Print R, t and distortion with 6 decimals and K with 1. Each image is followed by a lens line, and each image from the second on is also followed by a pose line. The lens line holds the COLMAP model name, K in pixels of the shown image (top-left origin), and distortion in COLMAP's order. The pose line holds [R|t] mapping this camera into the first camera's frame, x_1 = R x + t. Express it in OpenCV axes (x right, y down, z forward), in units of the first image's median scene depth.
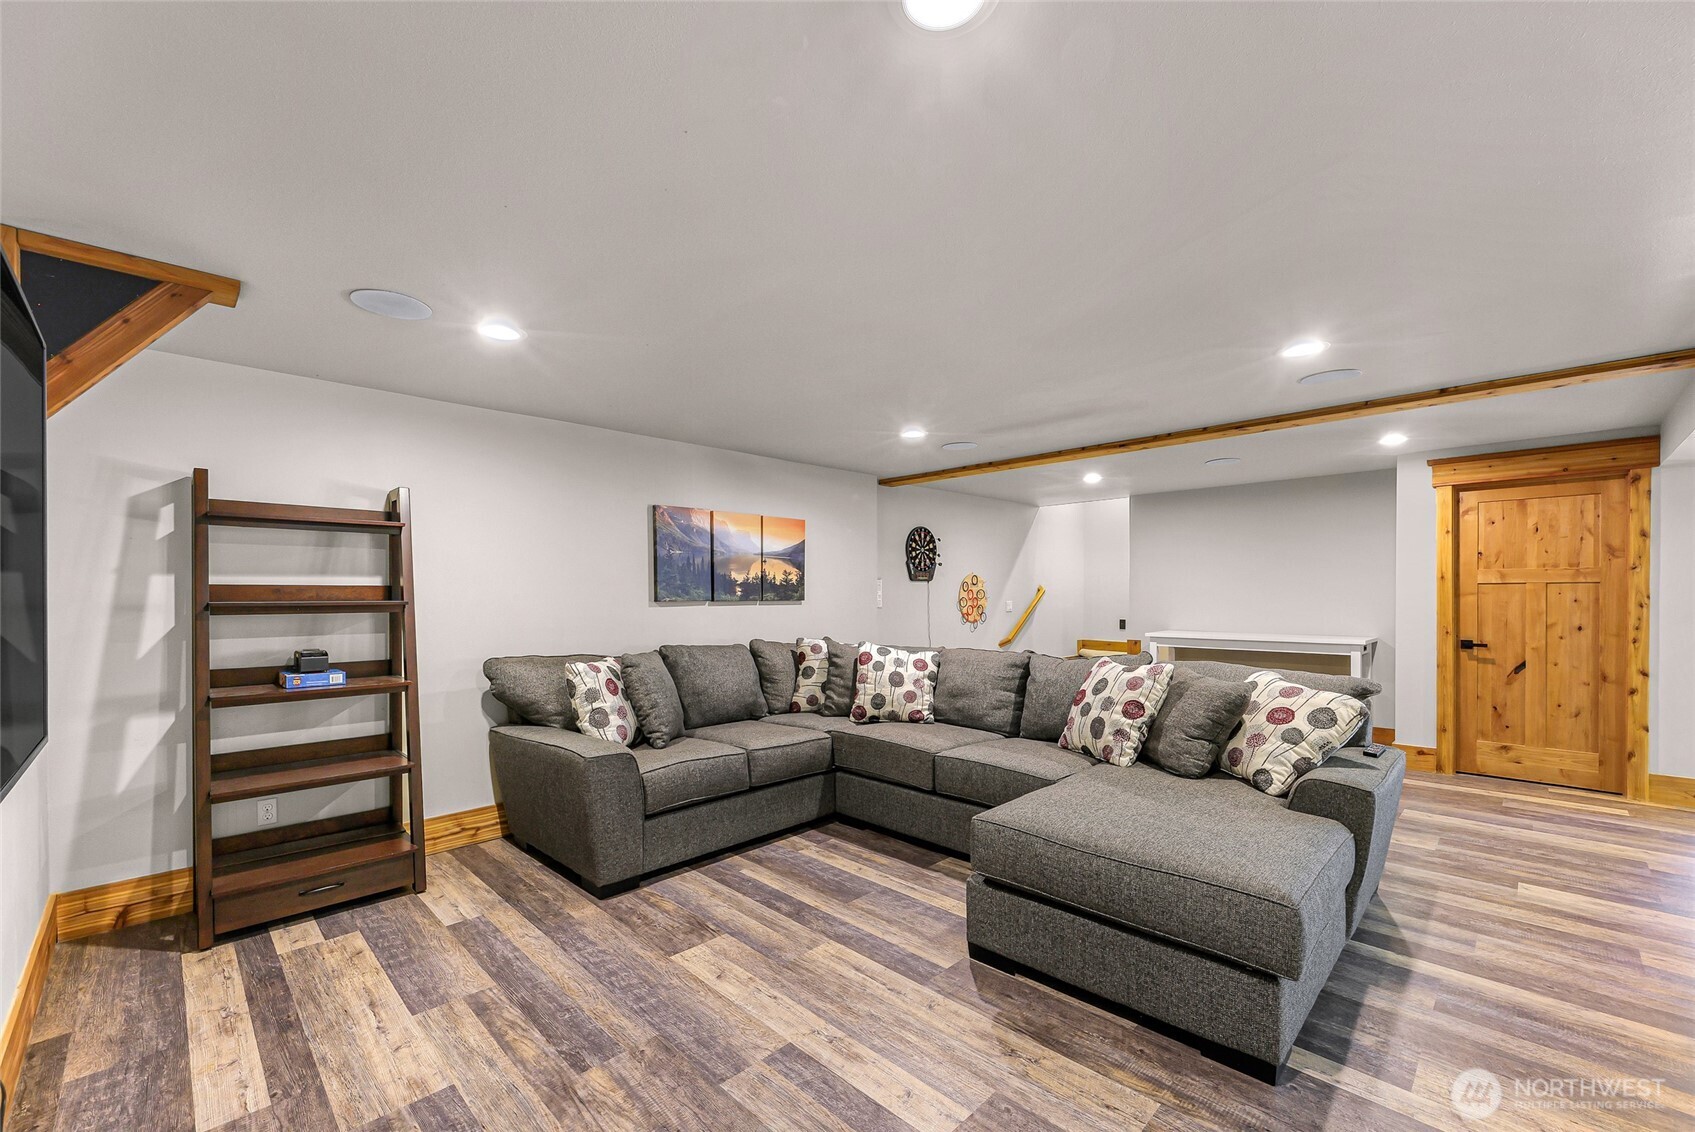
lens RADIAL K [[689.1, 0, 850.1], [0, 689.1, 600.8], [0, 0, 1]] dist [0.002266, 0.000101]
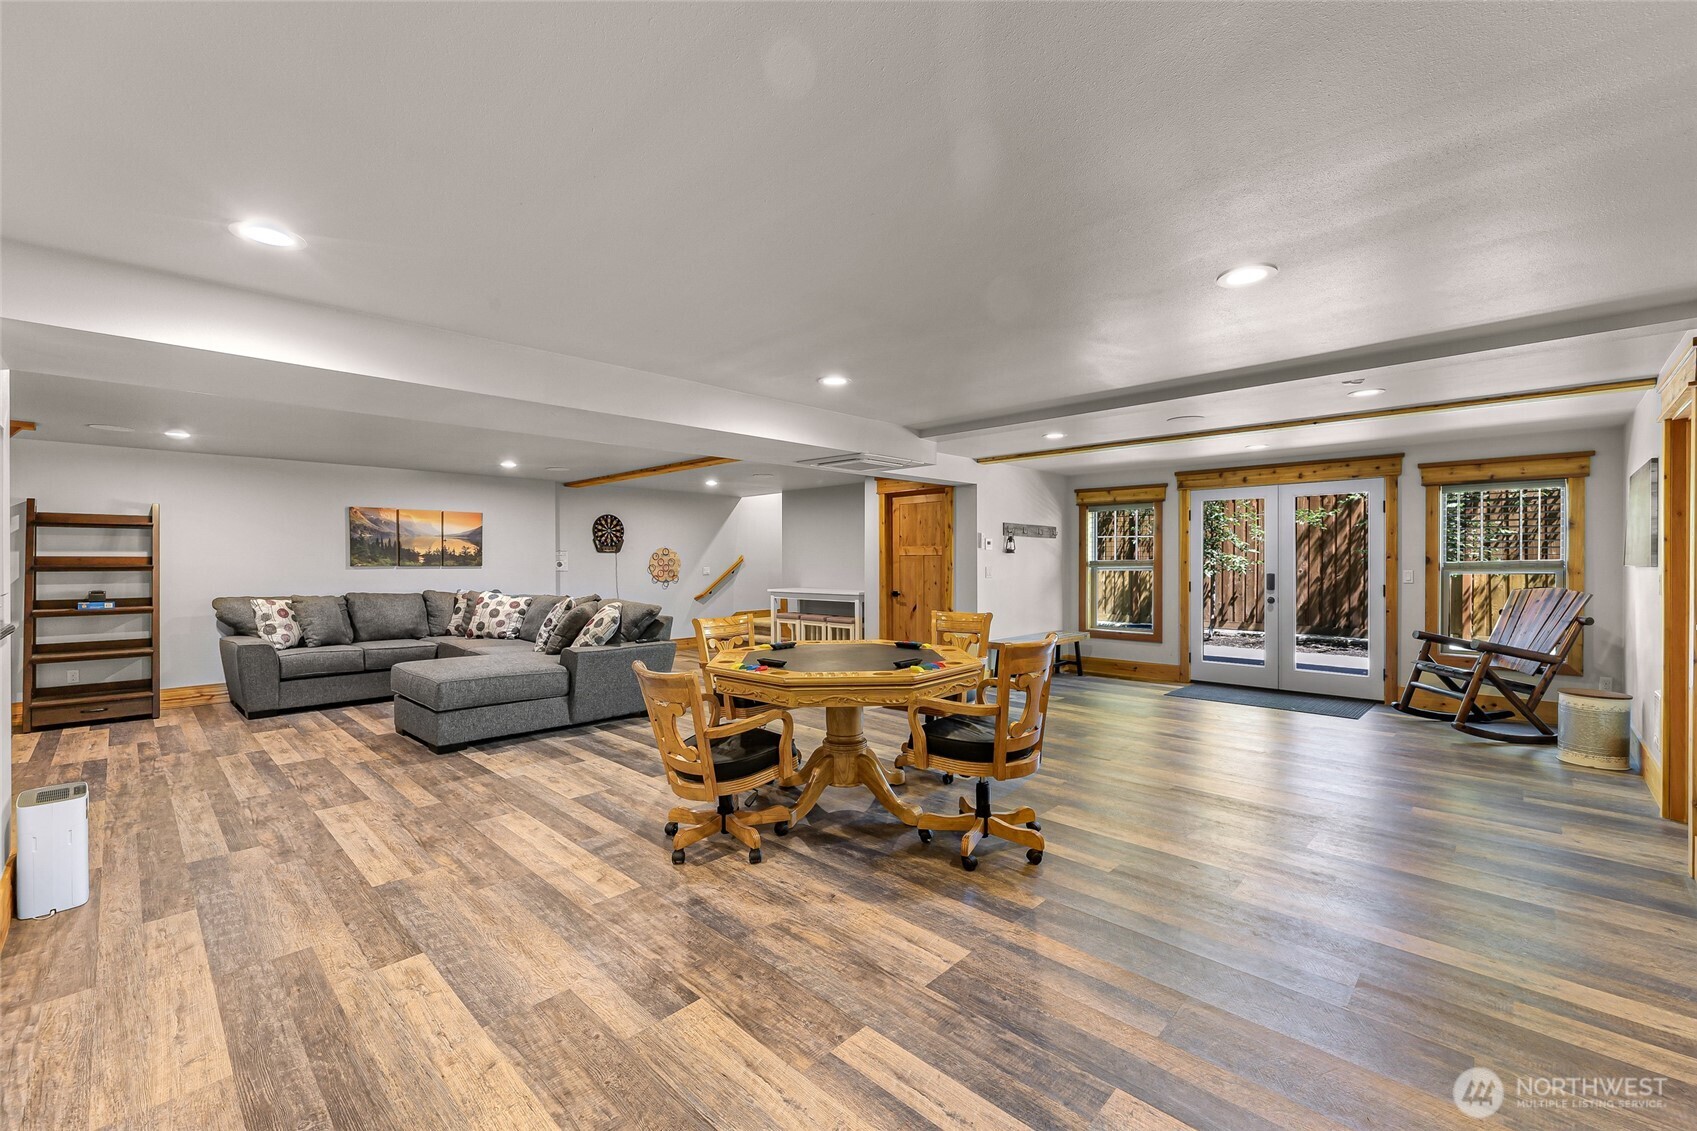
lens RADIAL K [[672.3, 0, 848.4], [0, 672.3, 565.6], [0, 0, 1]] dist [-0.000904, -0.000176]
pose [[0.999513, 0.001770, 0.031144, 0.882118], [-0.001670, 0.999993, -0.003229, 0.003077], [-0.031149, 0.003175, 0.999510, -0.654195]]
